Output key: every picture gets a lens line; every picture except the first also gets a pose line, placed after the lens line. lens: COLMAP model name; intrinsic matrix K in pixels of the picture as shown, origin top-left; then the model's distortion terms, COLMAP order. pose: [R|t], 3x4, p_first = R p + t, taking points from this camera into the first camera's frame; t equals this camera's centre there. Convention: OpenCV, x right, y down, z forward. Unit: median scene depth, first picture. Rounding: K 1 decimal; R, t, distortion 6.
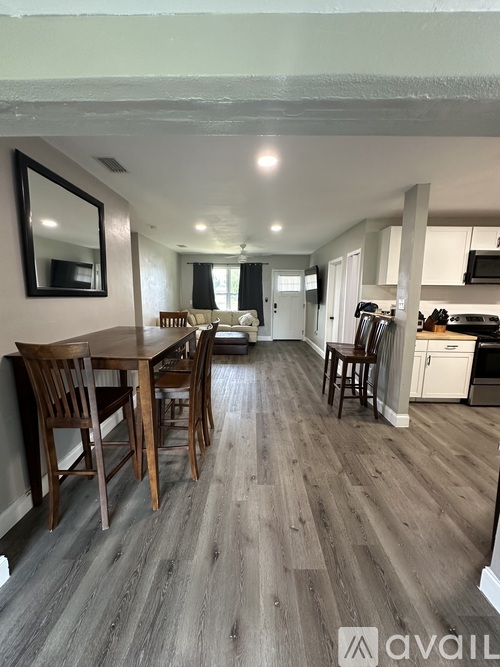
lens RADIAL K [[263.9, 0, 248.9], [0, 263.9, 333.3], [0, 0, 1]] dist [-0.002871, -0.000185]
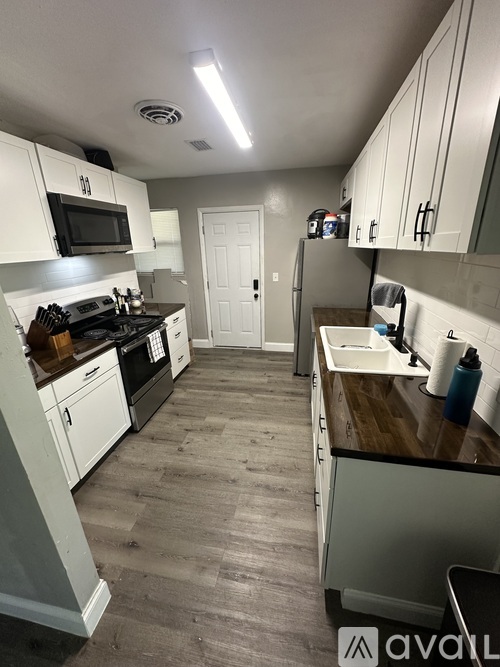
lens RADIAL K [[263.9, 0, 249.9], [0, 263.9, 334.2], [0, 0, 1]] dist [-0.002871, -0.000185]
pose [[0.166717, -0.333237, 0.927986, 0.320720], [0.183985, 0.935142, 0.302753, -0.133734], [-0.968687, 0.120261, 0.217215, 0.526307]]
